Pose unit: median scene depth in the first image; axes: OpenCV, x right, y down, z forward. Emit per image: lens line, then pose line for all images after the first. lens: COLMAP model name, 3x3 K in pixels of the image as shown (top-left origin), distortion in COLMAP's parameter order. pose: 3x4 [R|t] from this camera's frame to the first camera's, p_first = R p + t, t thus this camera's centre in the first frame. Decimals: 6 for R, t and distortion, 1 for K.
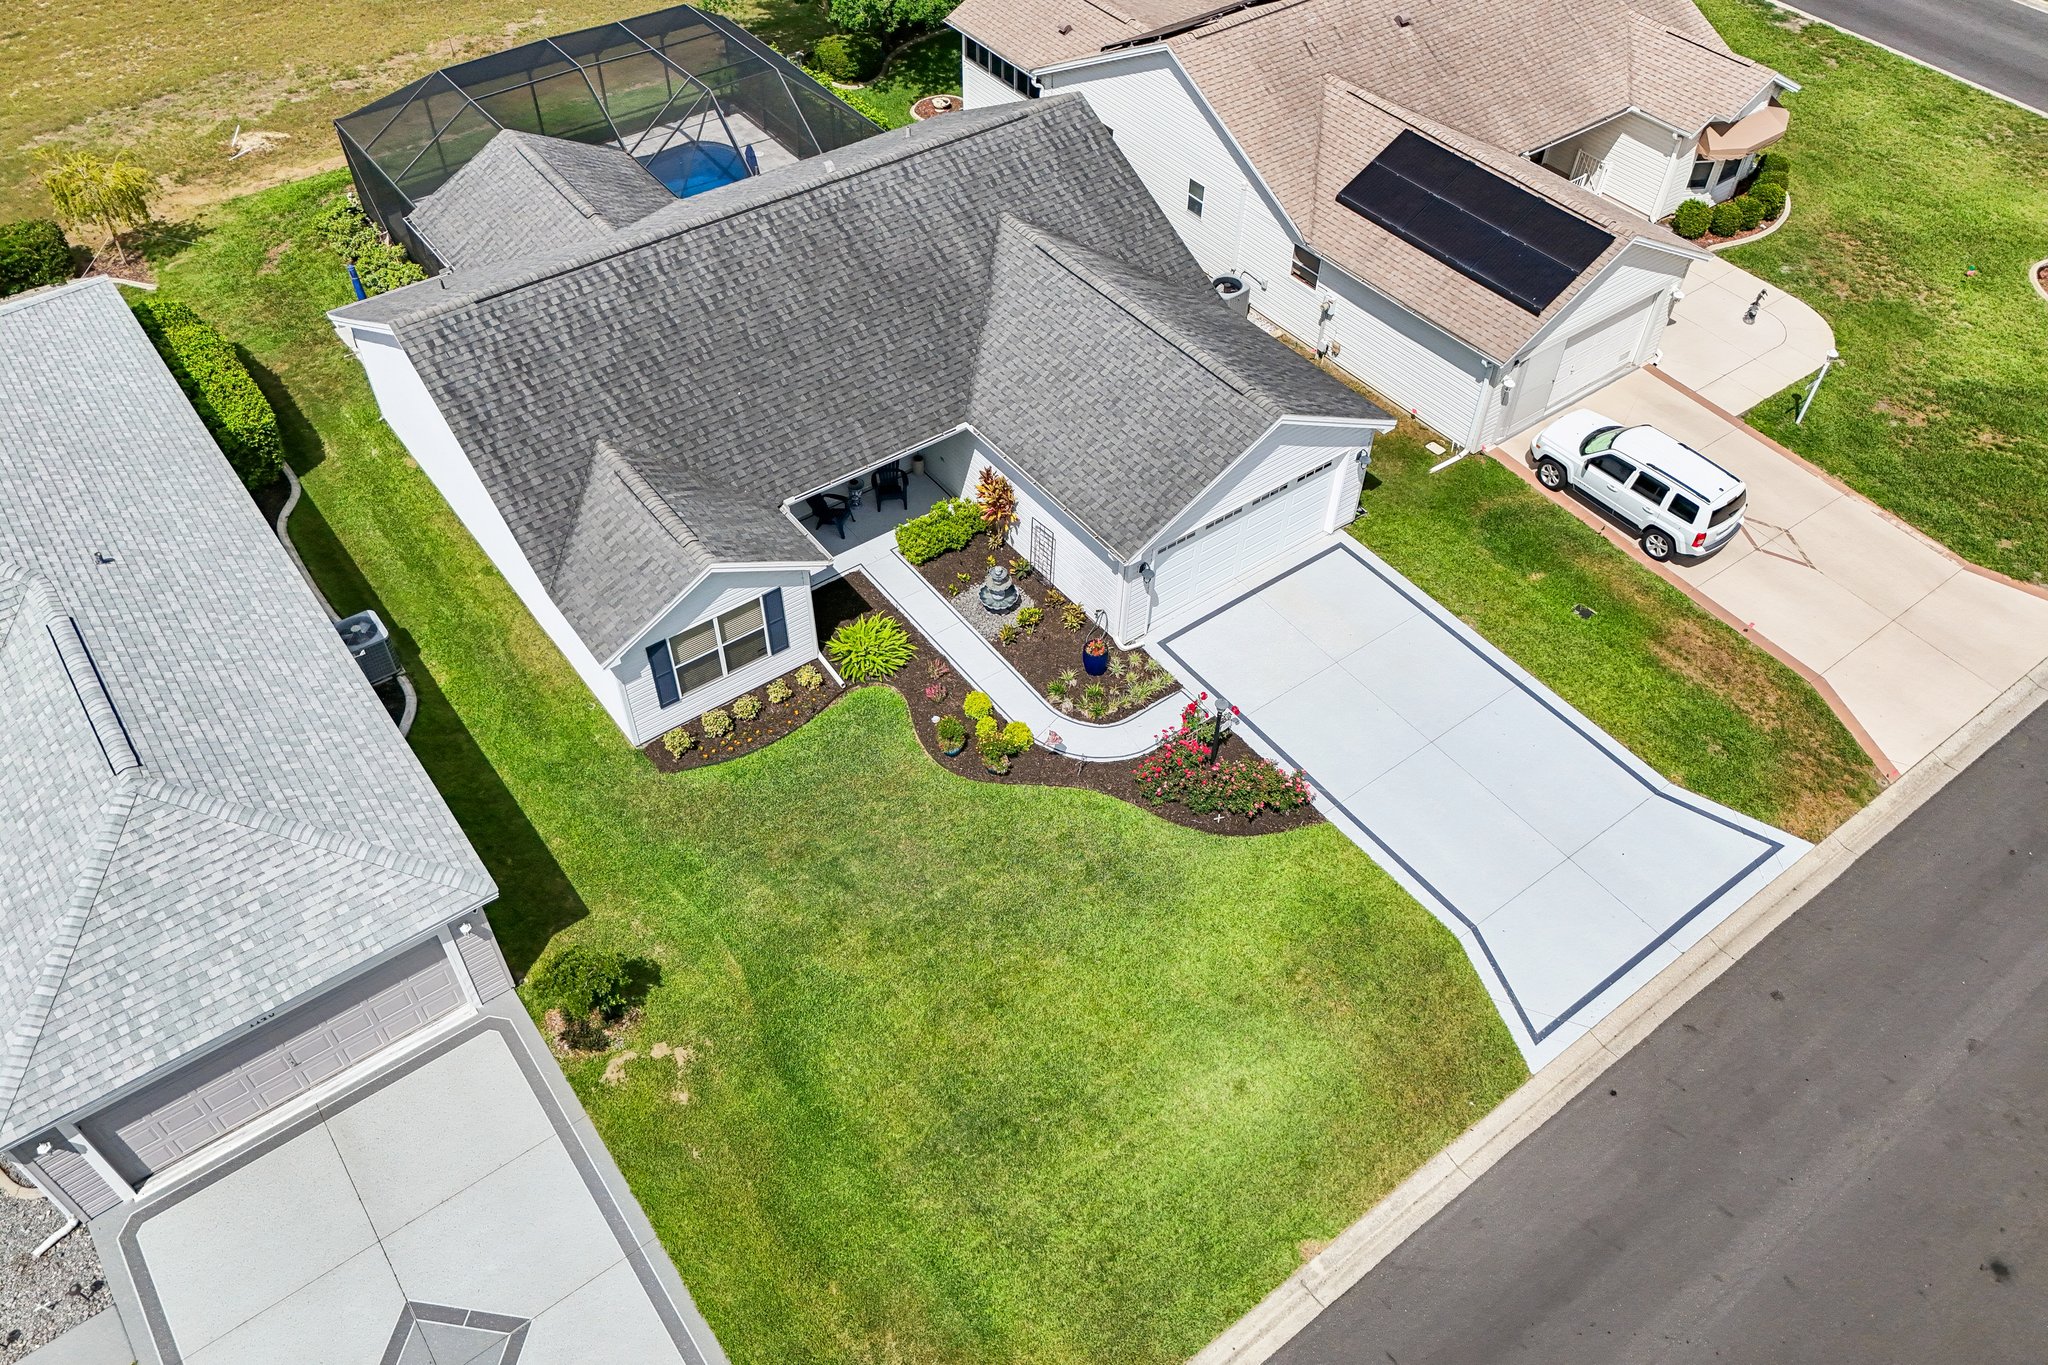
lens RADIAL K [[1507.4, 0, 1025.5], [0, 1507.4, 677.4], [0, 0, 1]] dist [0.073801, -0.067670]
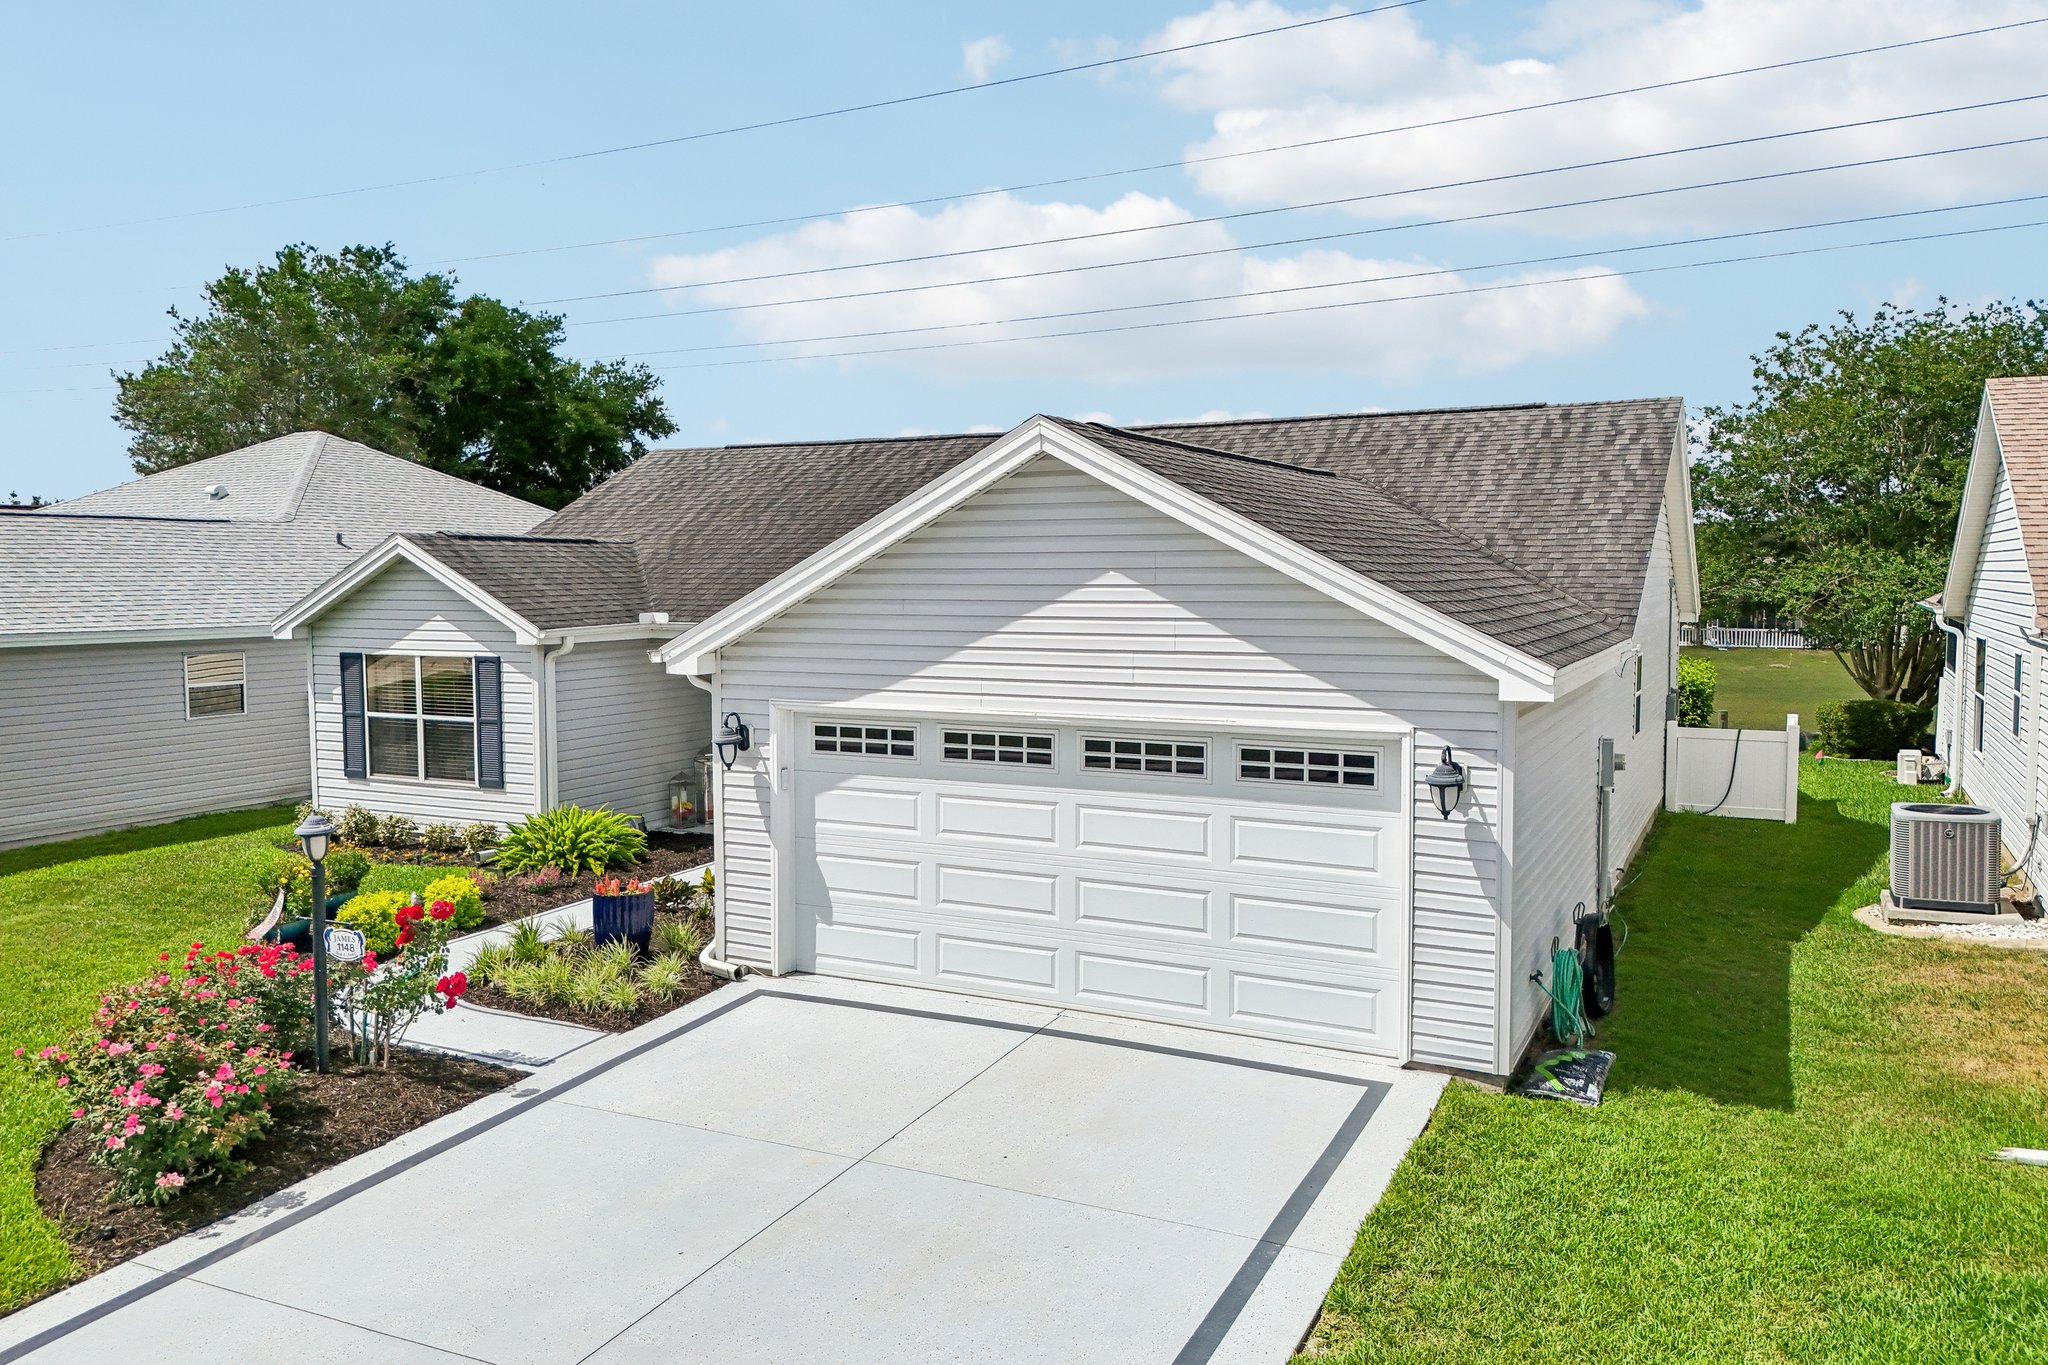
lens RADIAL K [[1507.4, 0, 1025.5], [0, 1507.4, 677.4], [0, 0, 1]] dist [0.073801, -0.067670]
pose [[0.444859, 0.043776, -0.894530, 0.499118], [-0.645056, 0.708547, -0.286119, -0.012533], [0.621292, 0.704304, 0.343442, 0.879383]]
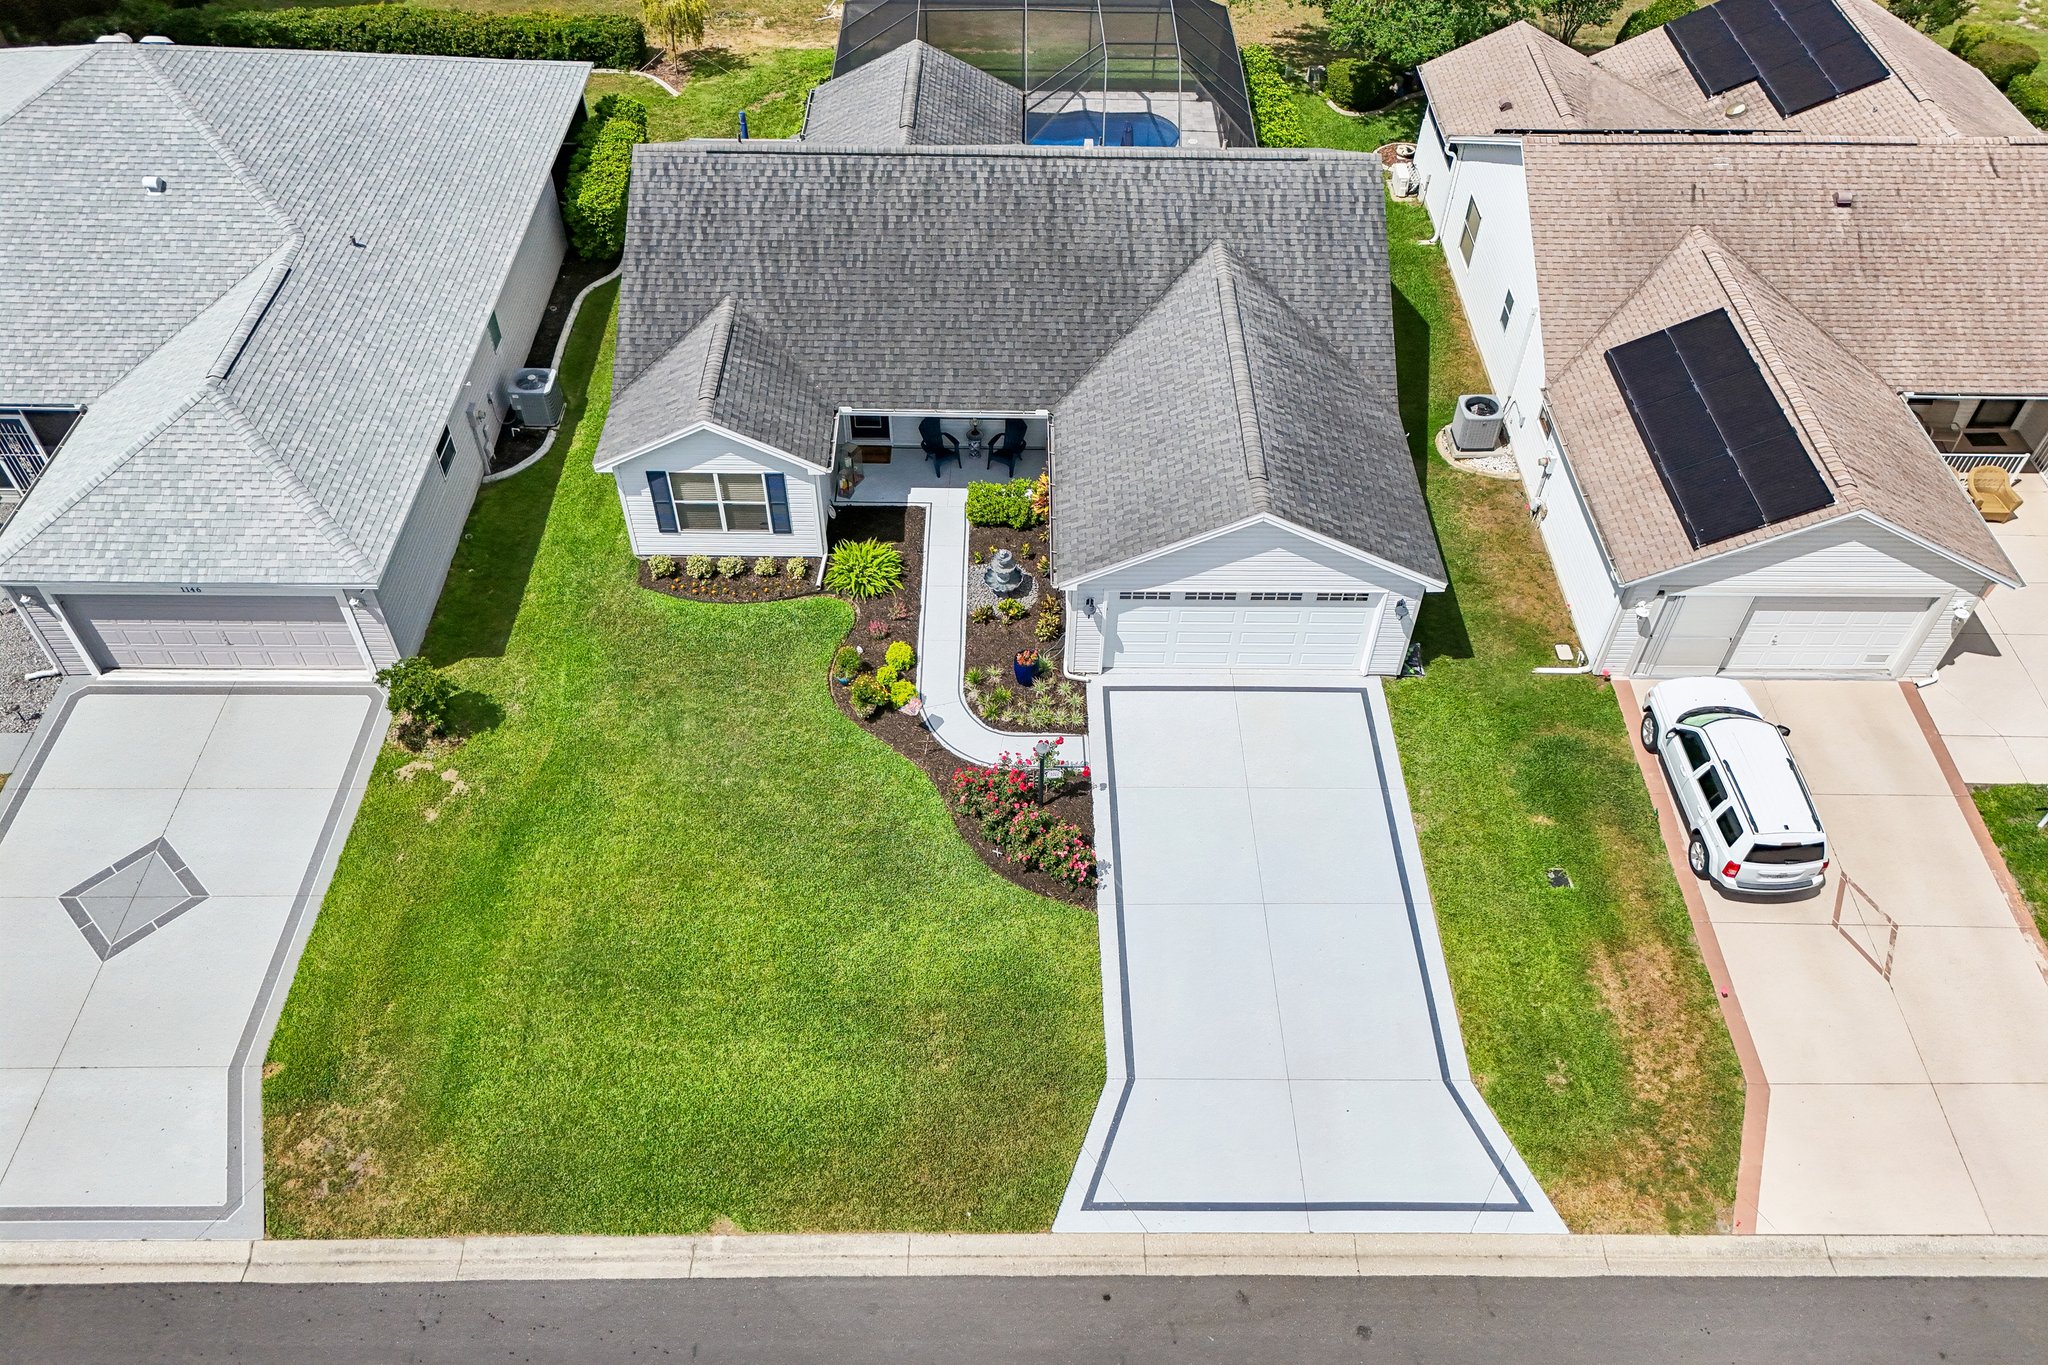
lens RADIAL K [[1507.4, 0, 1025.5], [0, 1507.4, 677.4], [0, 0, 1]] dist [0.073801, -0.067670]
pose [[0.801918, 0.432944, -0.411689, 0.463752], [-0.436059, 0.895200, 0.092031, -0.099751], [0.408388, 0.105719, 0.906666, 0.098796]]
